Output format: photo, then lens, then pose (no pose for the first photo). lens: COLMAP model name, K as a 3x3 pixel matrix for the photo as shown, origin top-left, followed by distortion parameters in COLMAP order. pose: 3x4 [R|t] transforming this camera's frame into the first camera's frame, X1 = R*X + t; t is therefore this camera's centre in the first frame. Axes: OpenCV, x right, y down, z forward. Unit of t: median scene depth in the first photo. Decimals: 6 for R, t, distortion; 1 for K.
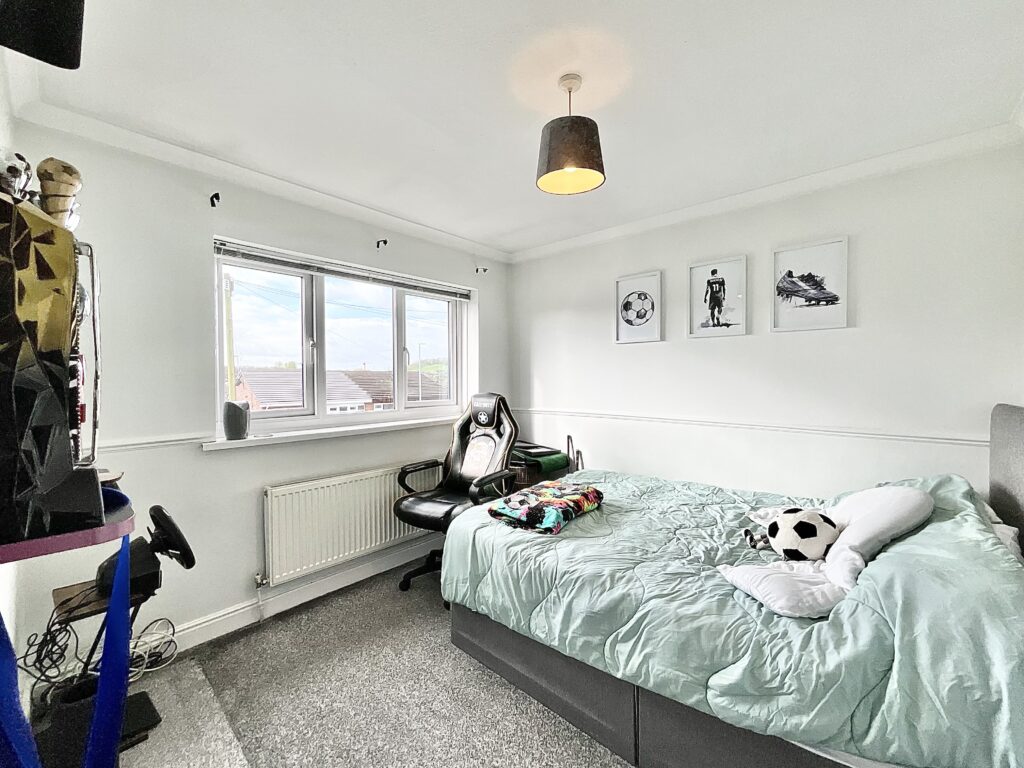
lens RADIAL K [[414.4, 0, 511.1], [0, 414.4, 383.0], [0, 0, 1]] dist [-0.004974, 0.000572]
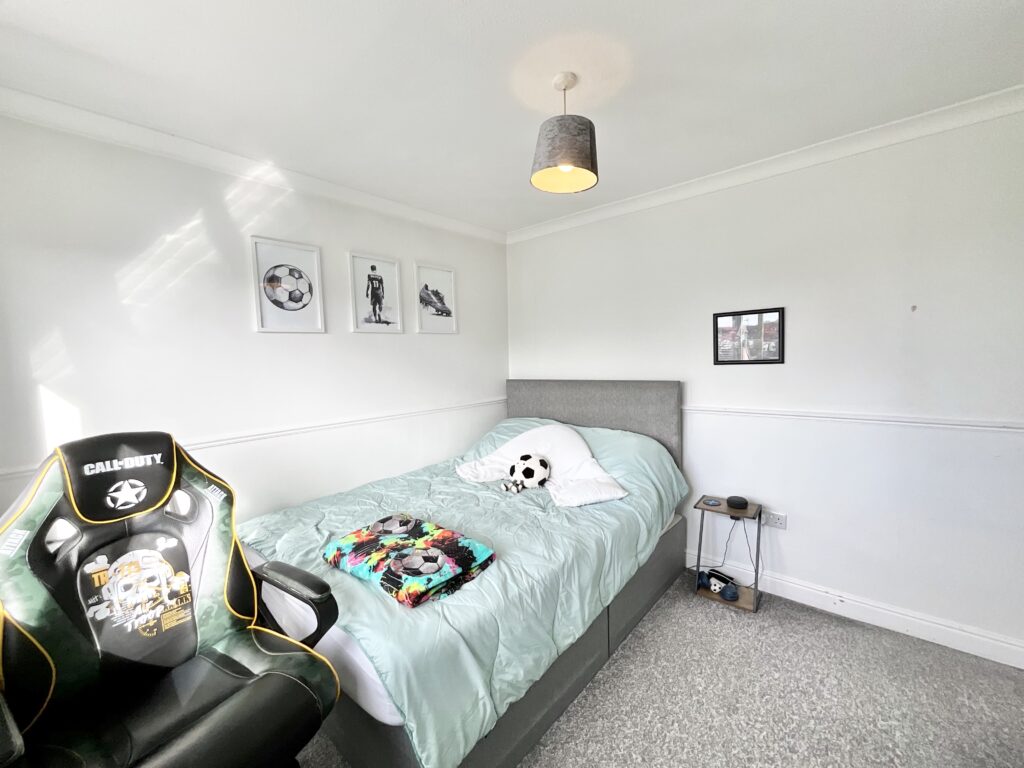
lens RADIAL K [[414.4, 0, 511.6], [0, 414.4, 385.7], [0, 0, 1]] dist [-0.004974, 0.000572]
pose [[-0.005598, -0.066758, 0.997754, -0.527214], [0.051368, 0.996433, 0.066957, -0.035161], [-0.998664, 0.051628, -0.002149, 0.685476]]
